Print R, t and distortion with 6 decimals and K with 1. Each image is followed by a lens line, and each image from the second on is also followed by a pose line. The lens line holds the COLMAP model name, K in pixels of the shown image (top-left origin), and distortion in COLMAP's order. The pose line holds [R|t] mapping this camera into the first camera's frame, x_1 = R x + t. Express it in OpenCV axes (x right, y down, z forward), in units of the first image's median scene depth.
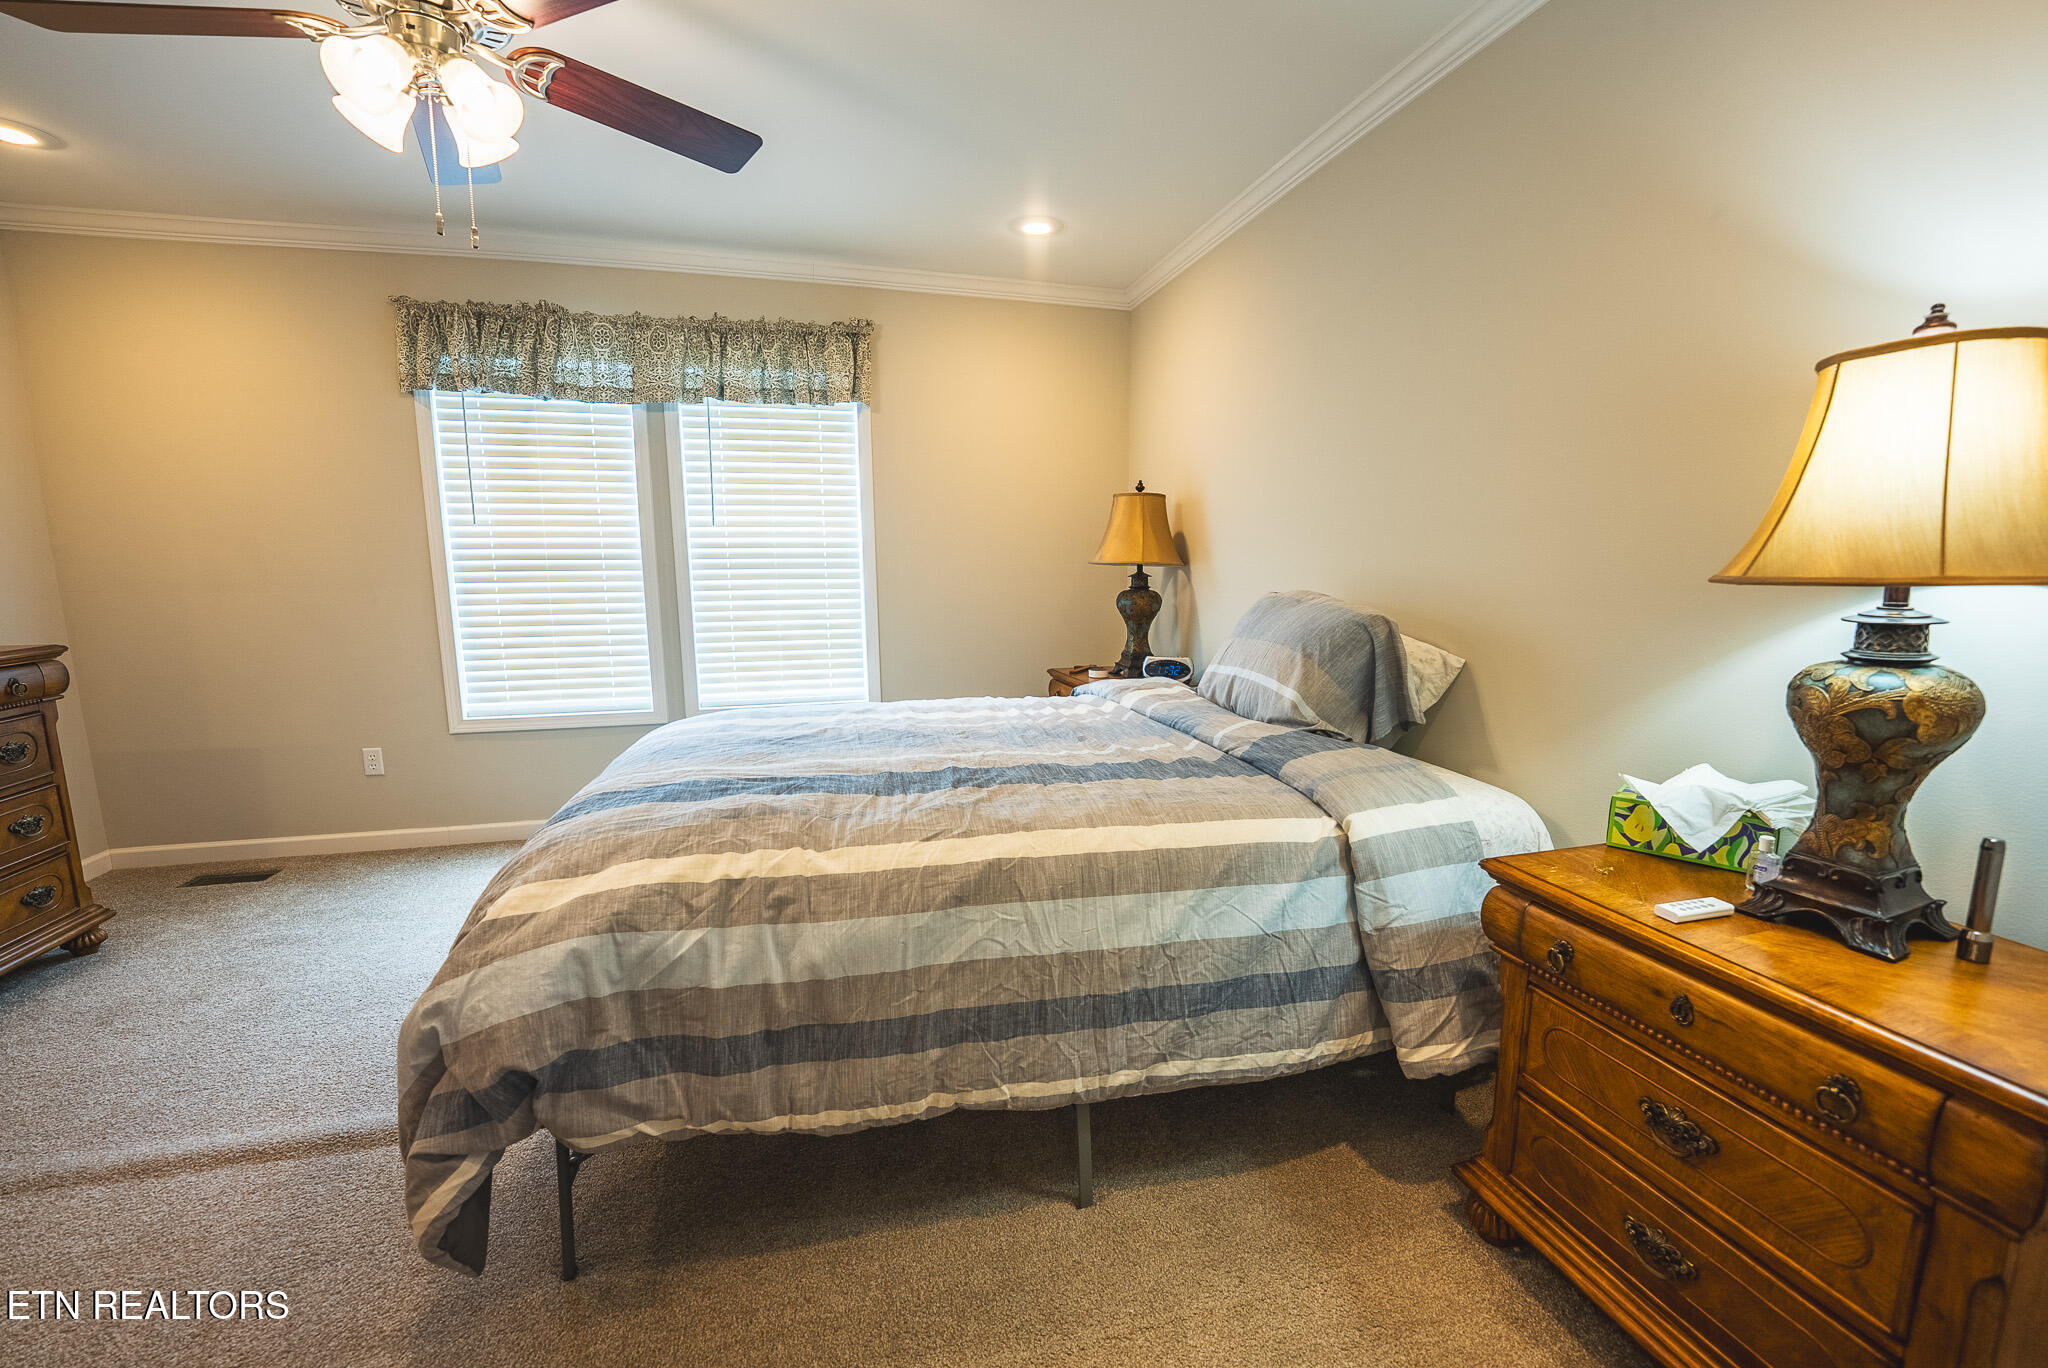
lens RADIAL K [[841.7, 0, 1039.3], [0, 841.7, 691.4], [0, 0, 1]] dist [-0.030229, 0.003735]
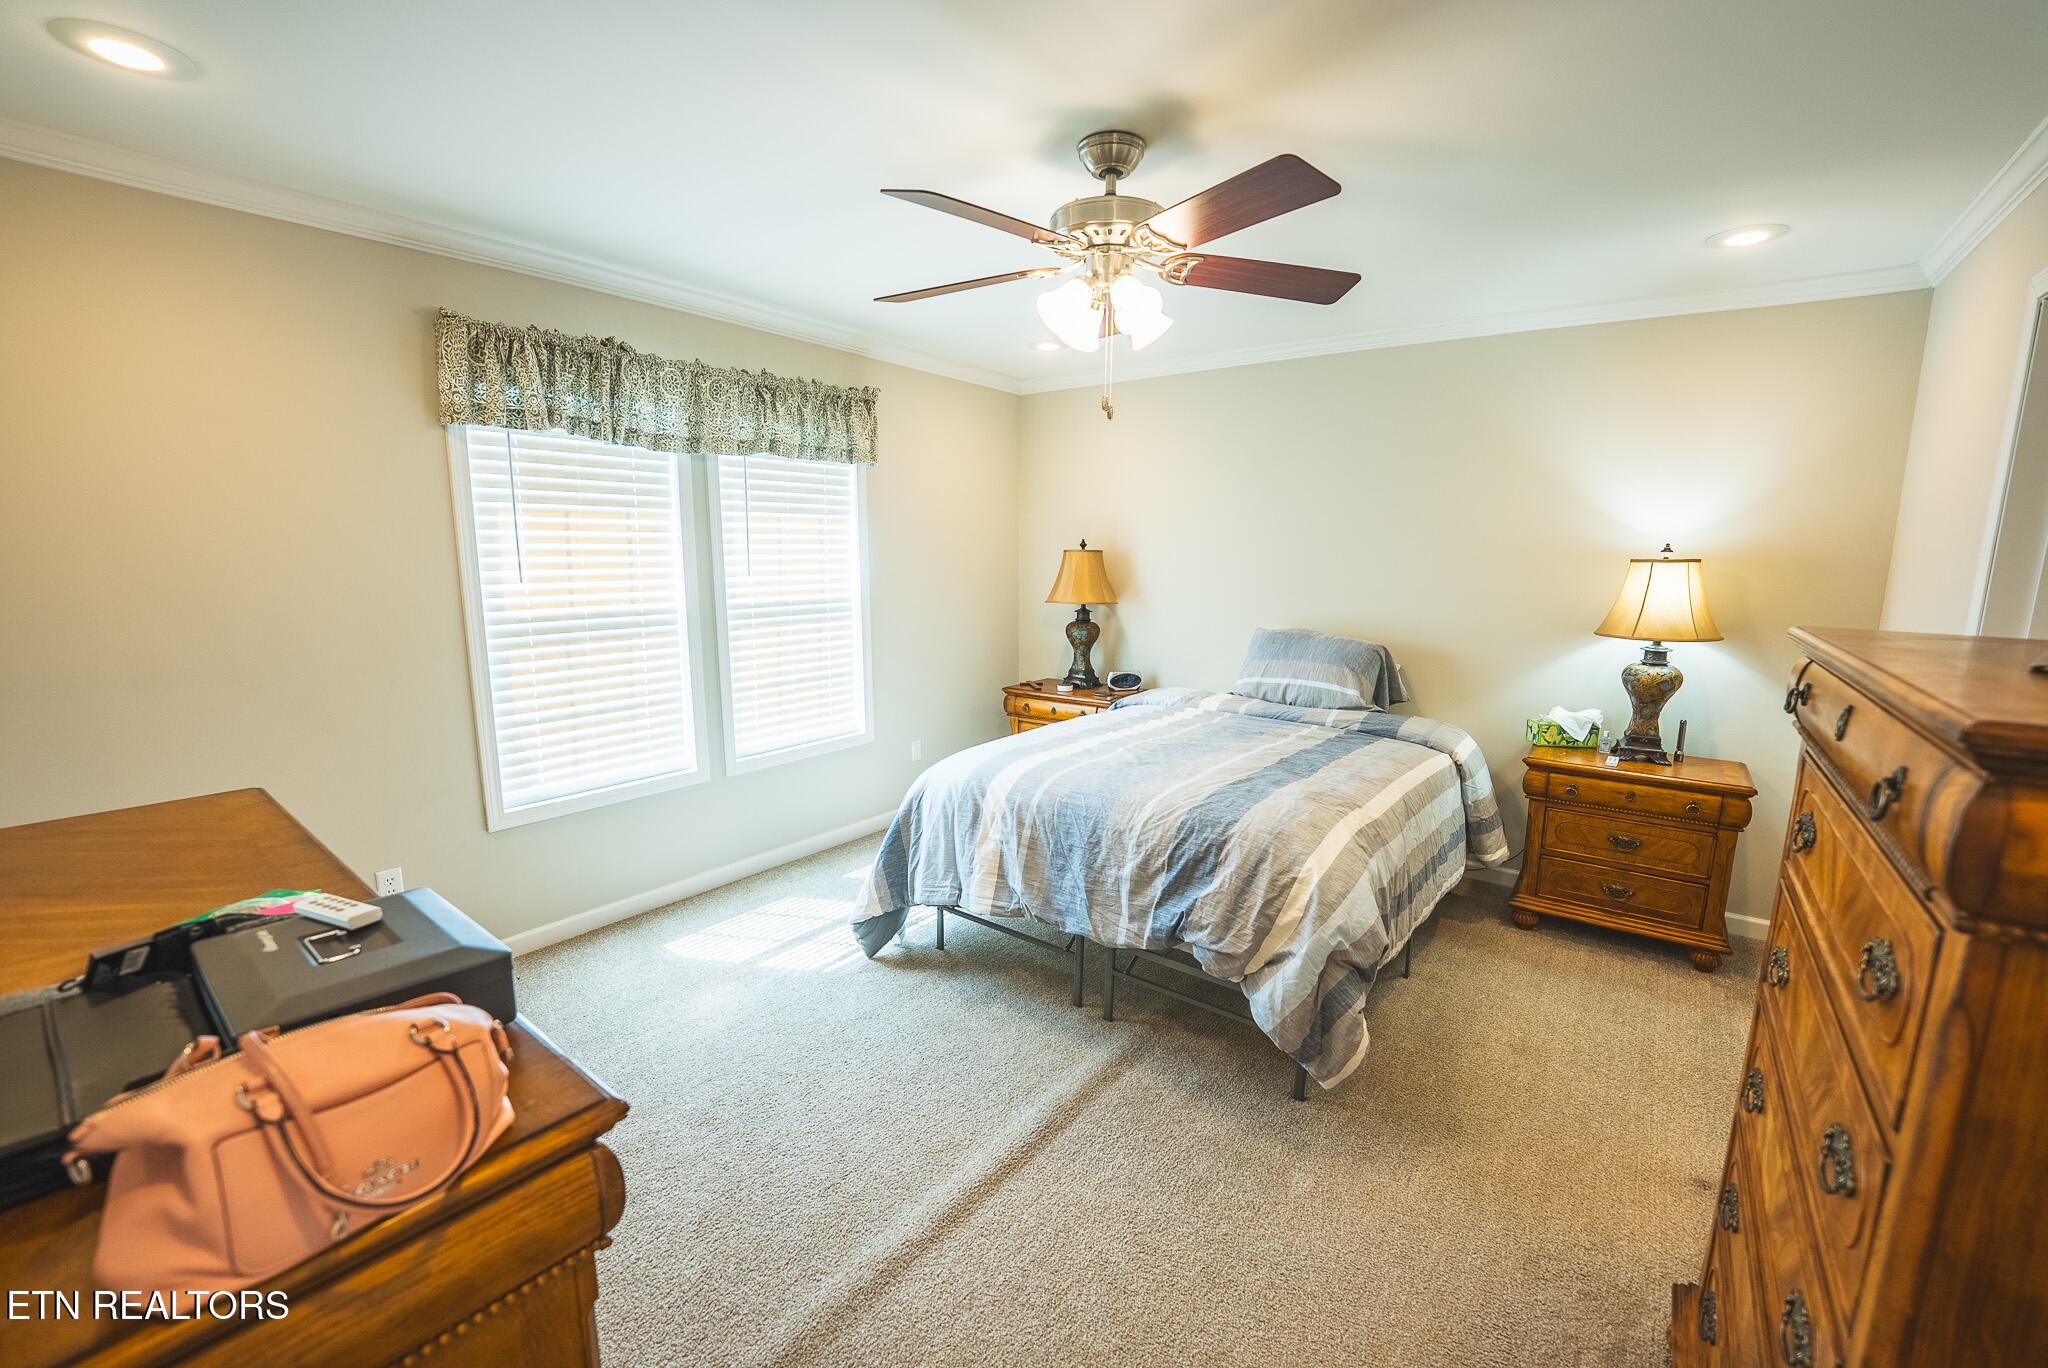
lens RADIAL K [[841.7, 0, 1037.2], [0, 841.7, 687.8], [0, 0, 1]] dist [-0.030229, 0.003735]
pose [[0.788626, -0.094630, 0.607547, -0.840944], [0.086388, 0.995338, 0.042895, -0.091022], [-0.608774, 0.018657, 0.793125, 0.003700]]
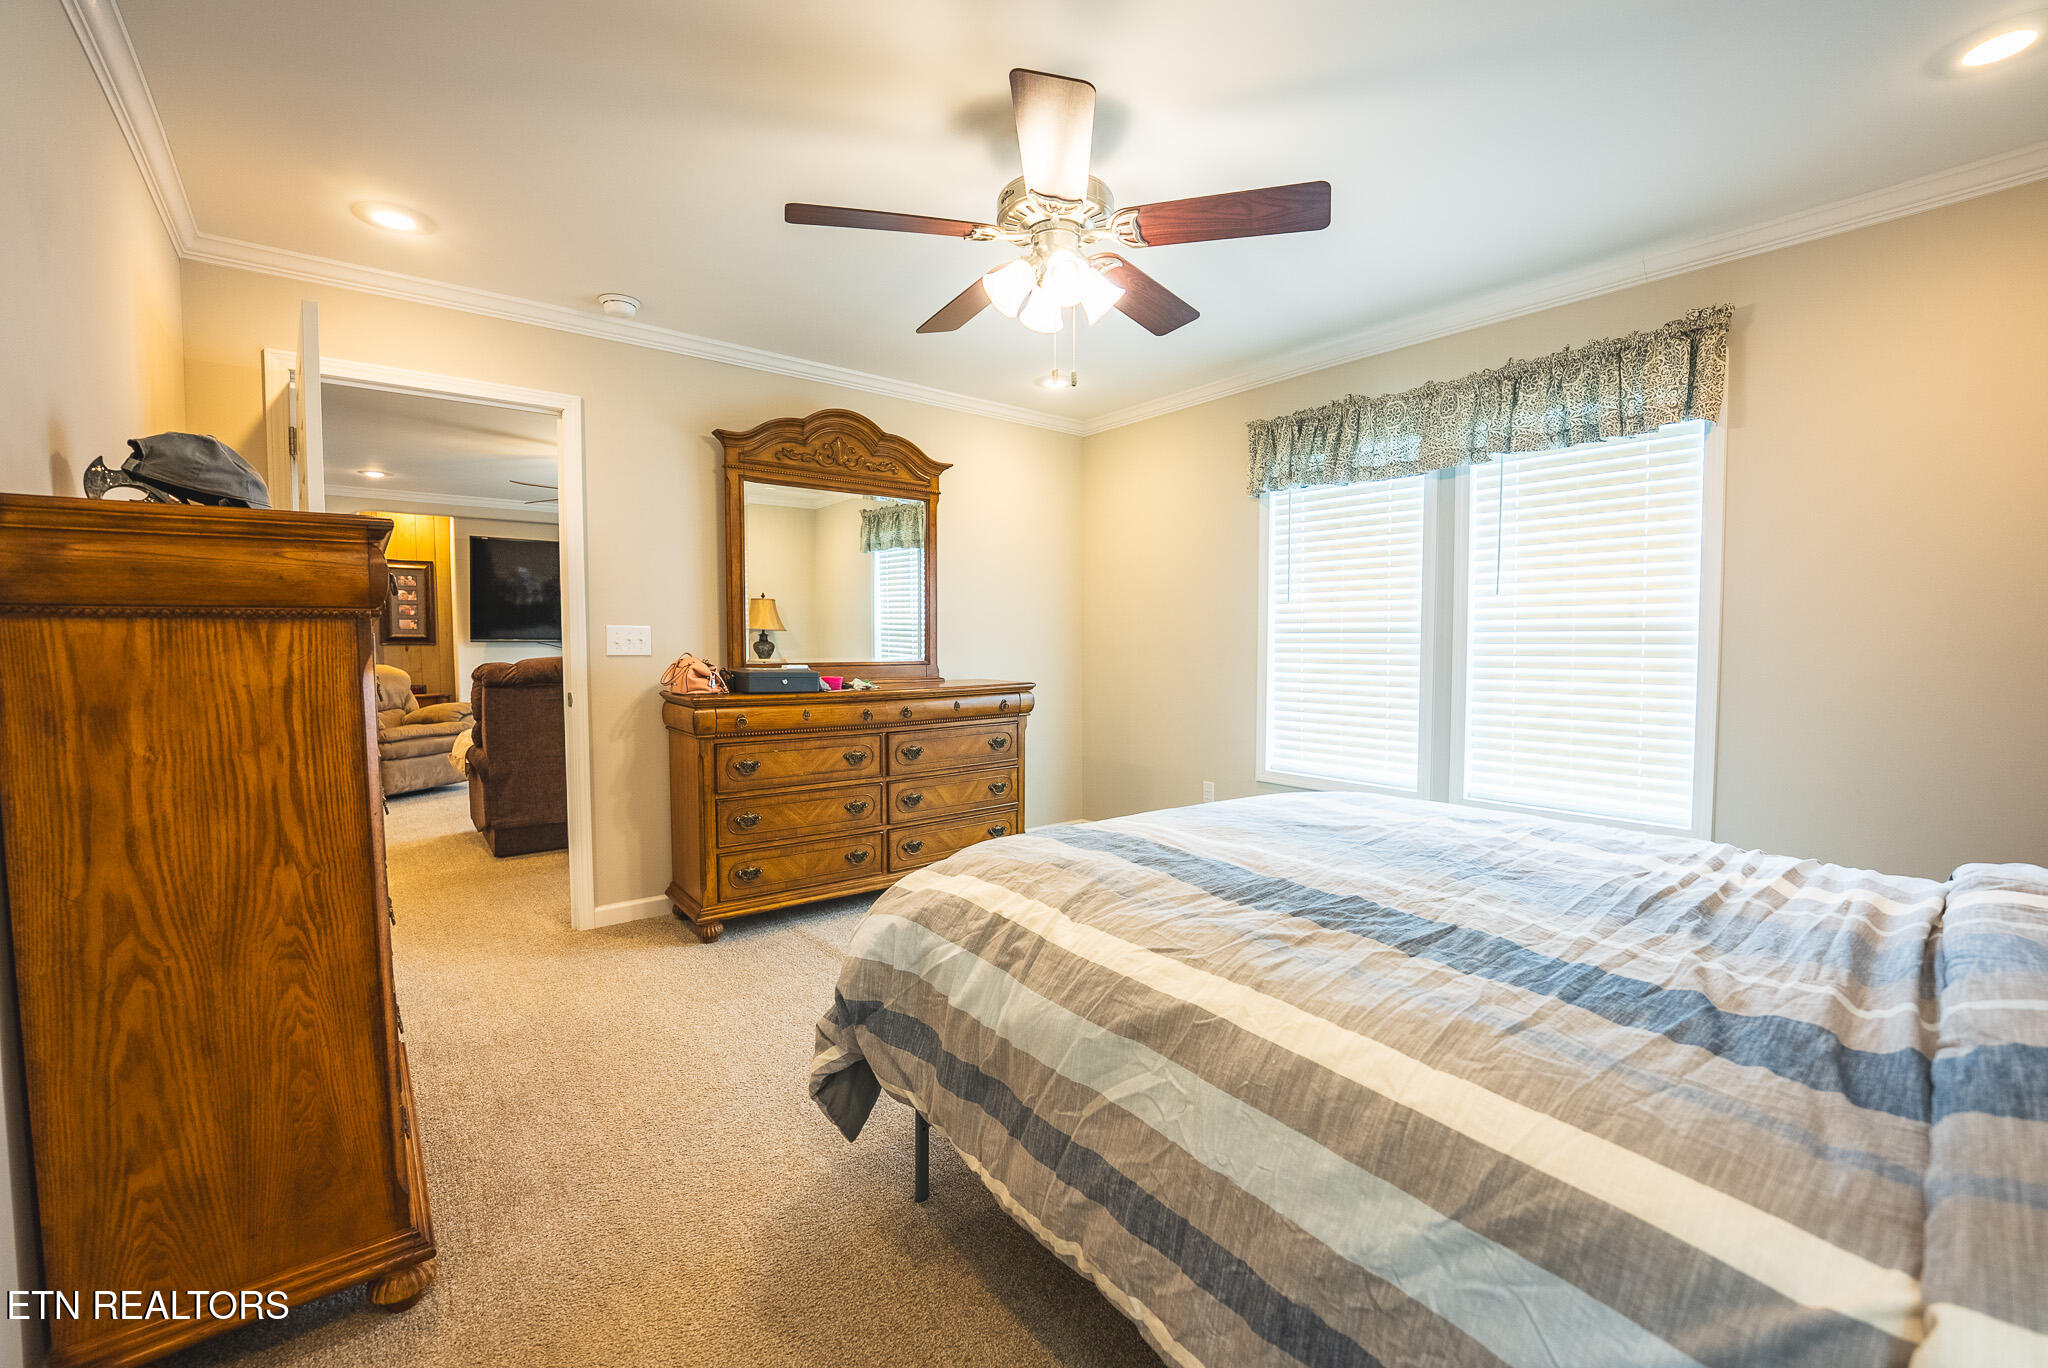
lens RADIAL K [[841.7, 0, 1021.0], [0, 841.7, 688.0], [0, 0, 1]] dist [-0.030229, 0.003735]
pose [[0.391689, 0.052319, -0.918609, 0.259389], [-0.144863, 0.989437, -0.005416, -0.026267], [0.908622, 0.135194, 0.395130, 0.237931]]
